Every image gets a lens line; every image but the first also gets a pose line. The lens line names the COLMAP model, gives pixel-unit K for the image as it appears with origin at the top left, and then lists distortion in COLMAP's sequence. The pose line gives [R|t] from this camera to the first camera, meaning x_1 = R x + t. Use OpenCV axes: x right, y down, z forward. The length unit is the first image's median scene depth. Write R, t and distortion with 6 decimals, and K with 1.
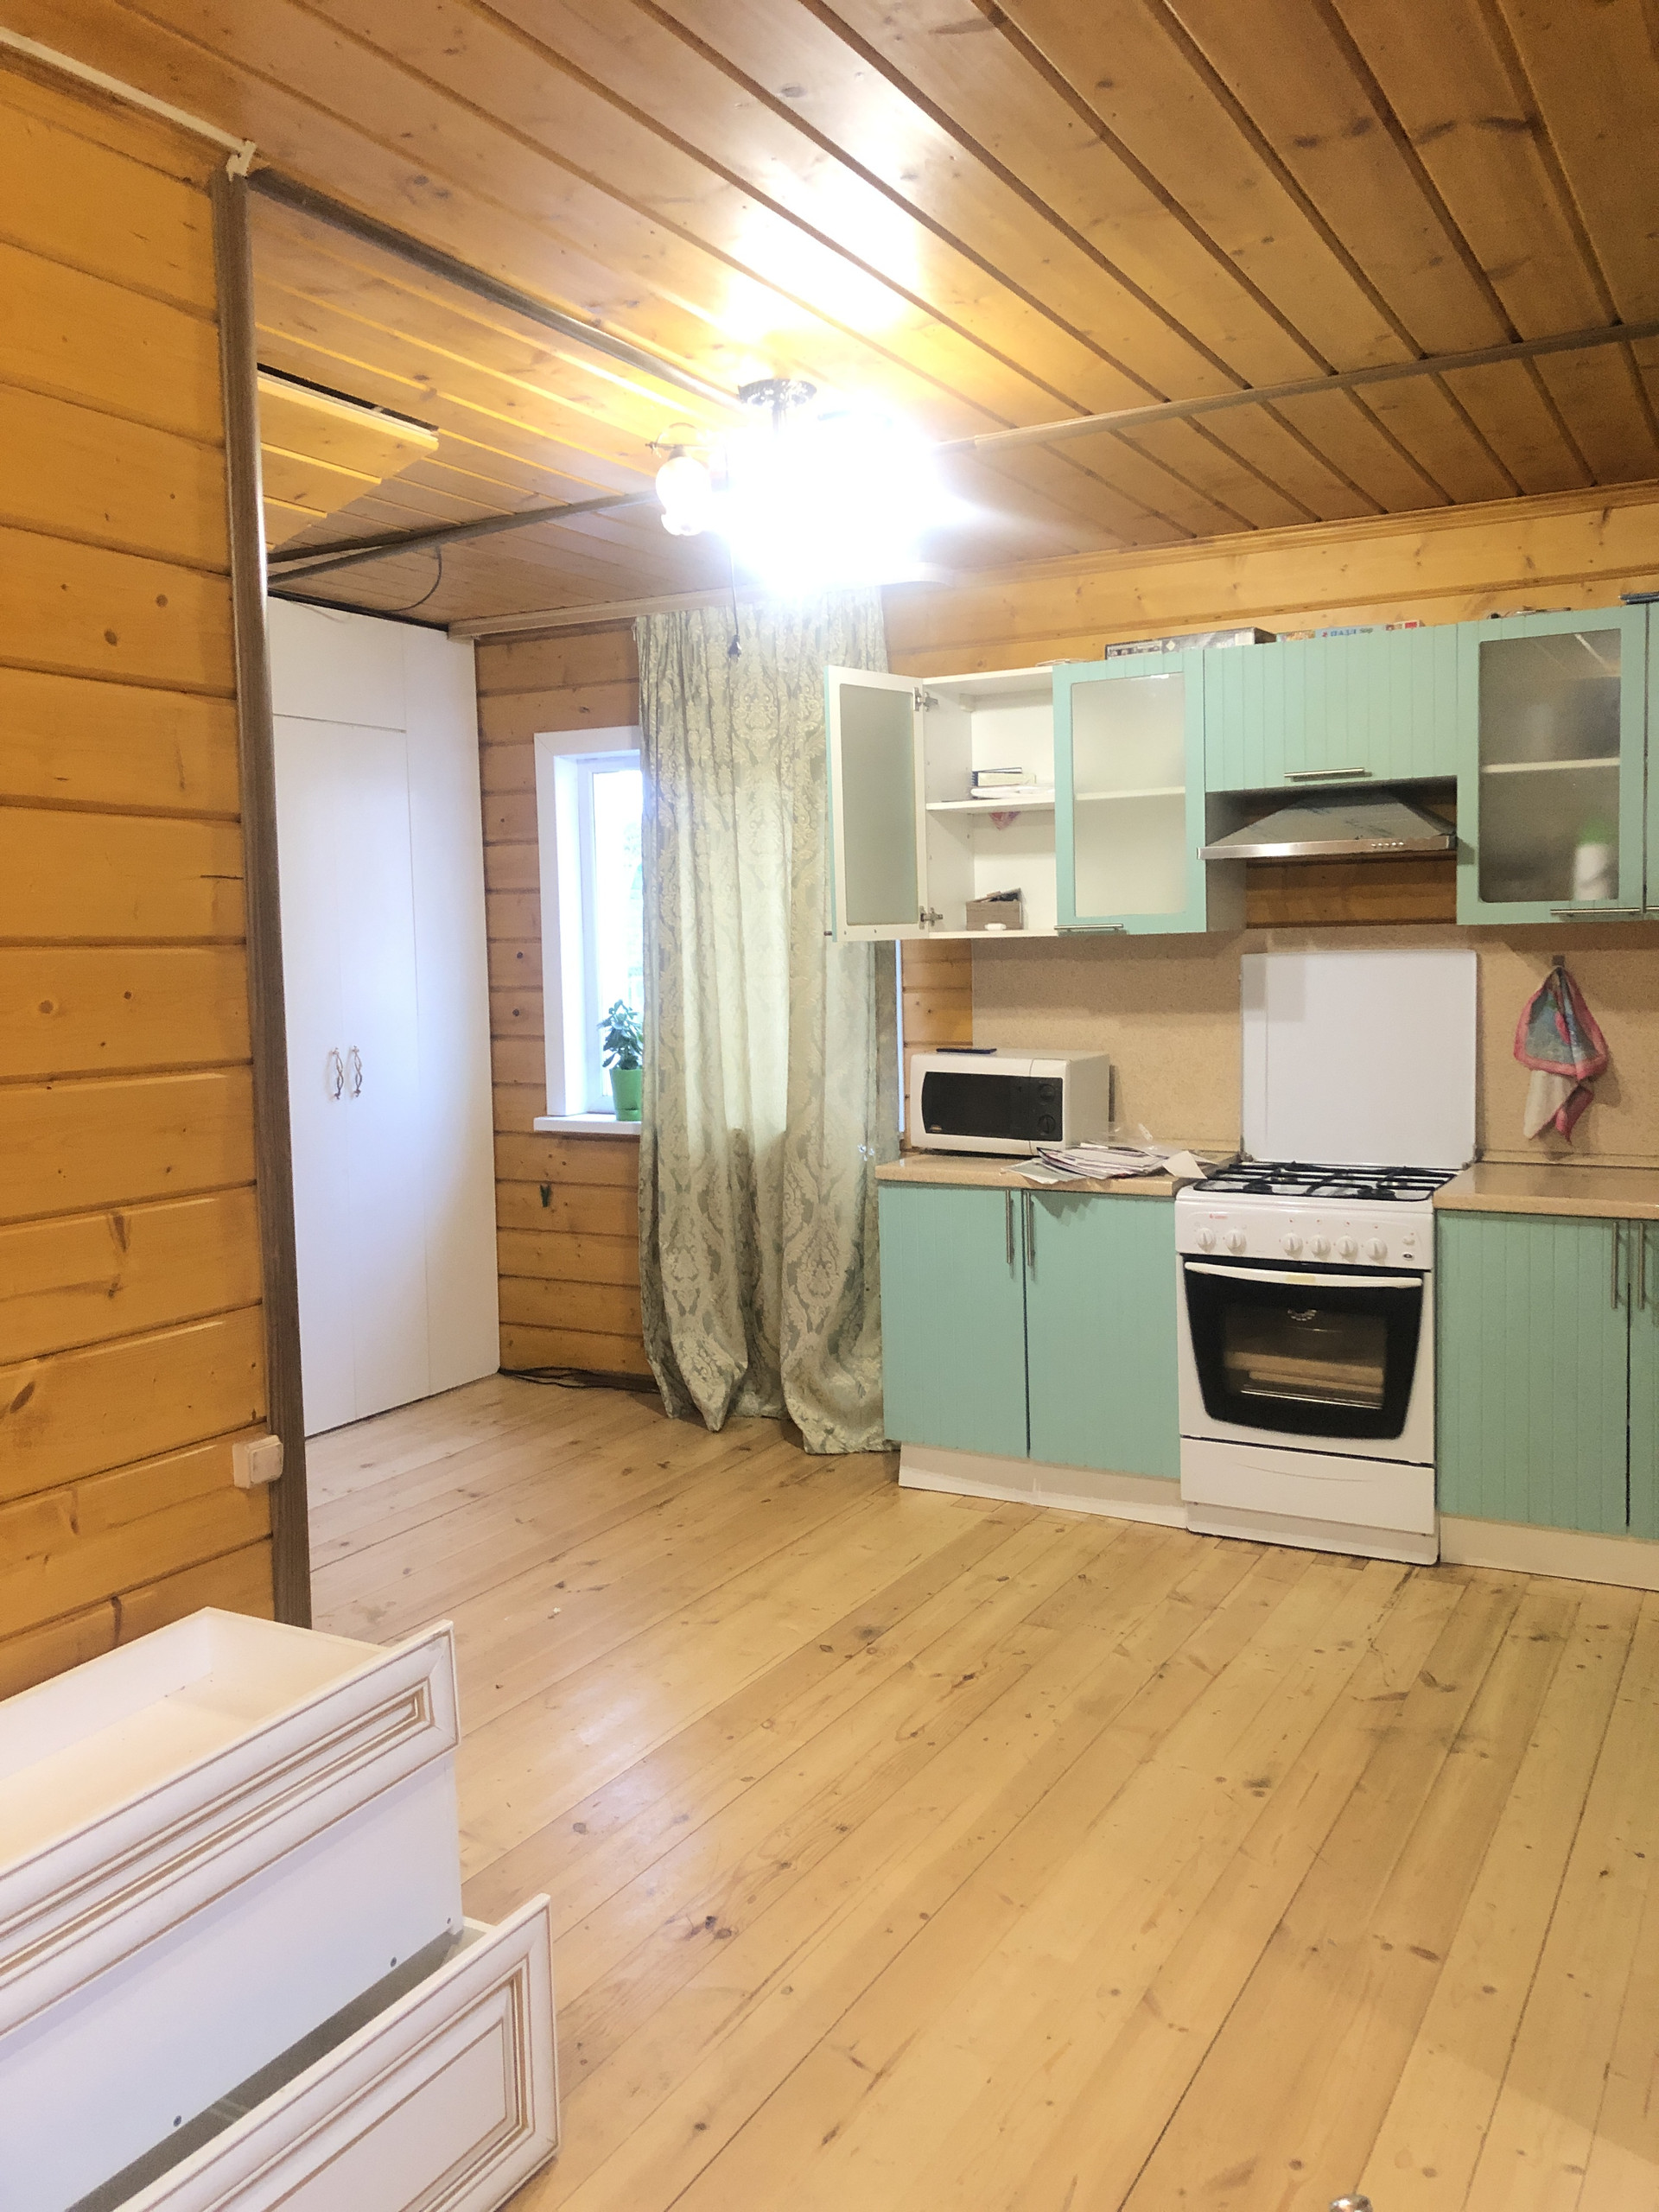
lens RADIAL K [[1826.6, 0, 829.5], [0, 1826.6, 1106.0], [0, 0, 1]] dist [0.177587, -0.000332]
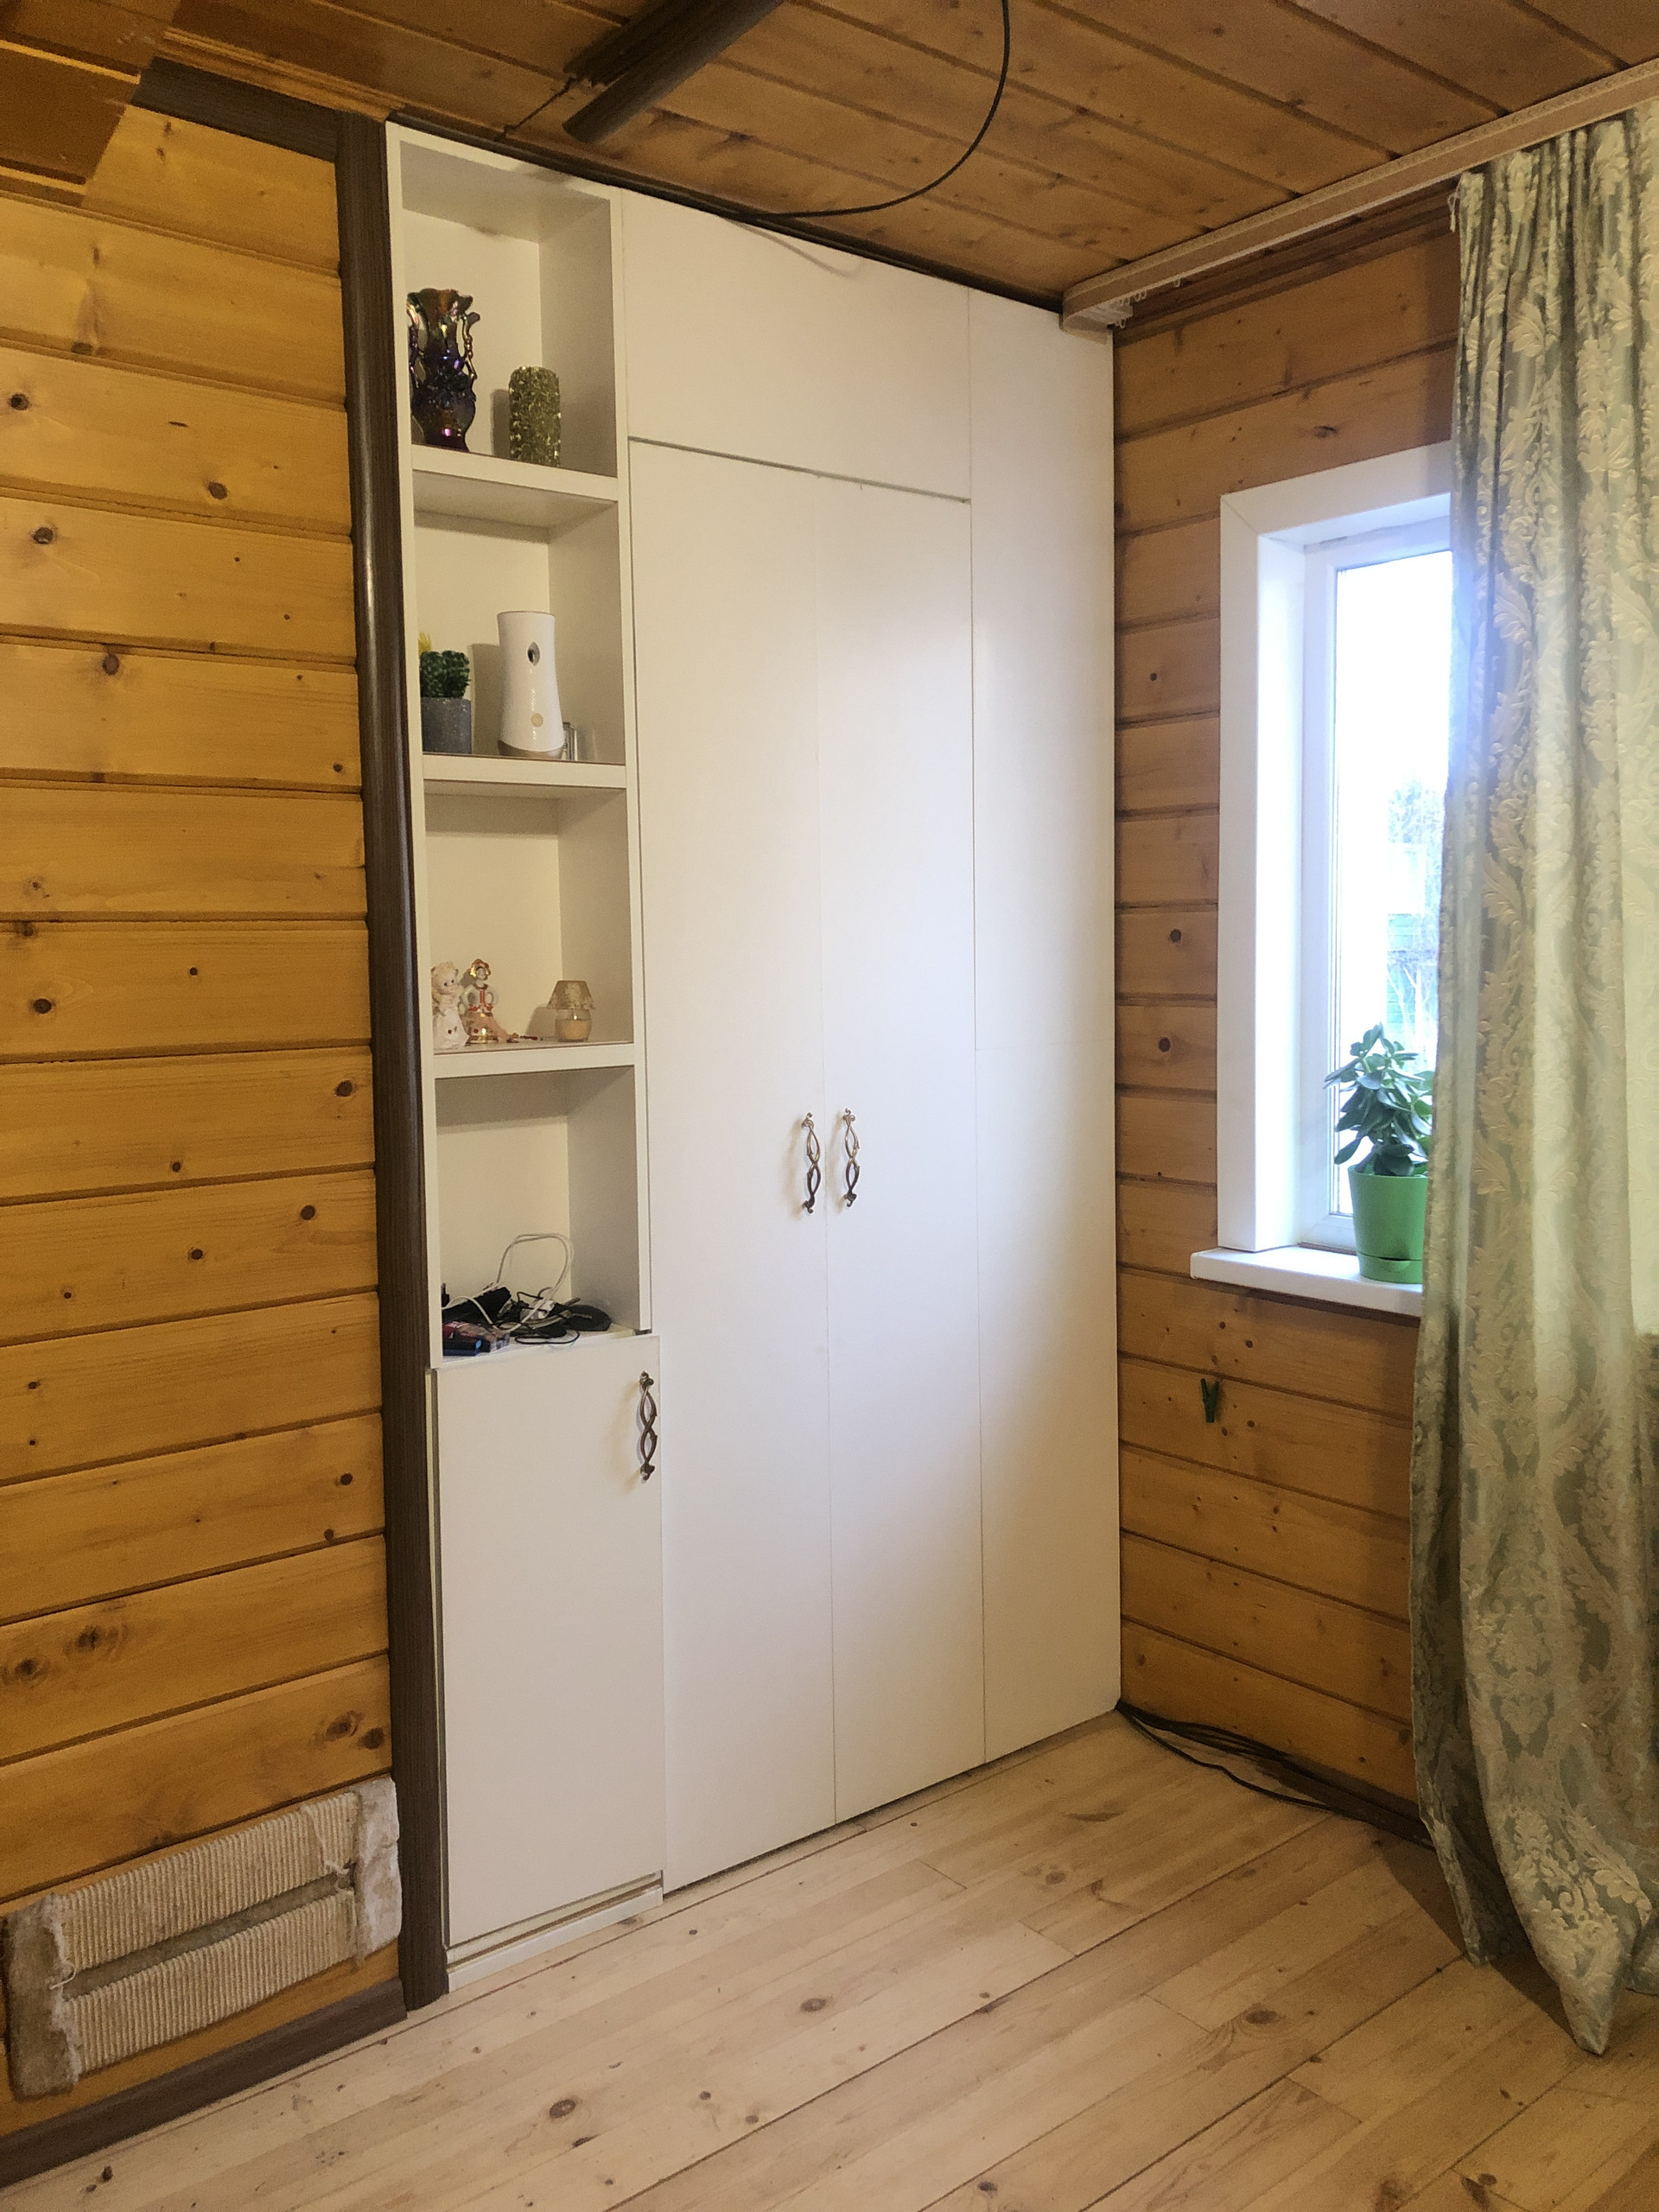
lens RADIAL K [[1823.2, 0, 833.3], [0, 1823.2, 1043.5], [0, 0, 1]] dist [0.040738, -0.002394]
pose [[0.929915, 0.027569, -0.366741, -0.072488], [-0.034819, 0.999307, -0.013168, -0.043148], [0.366124, 0.025015, 0.930230, 0.513810]]
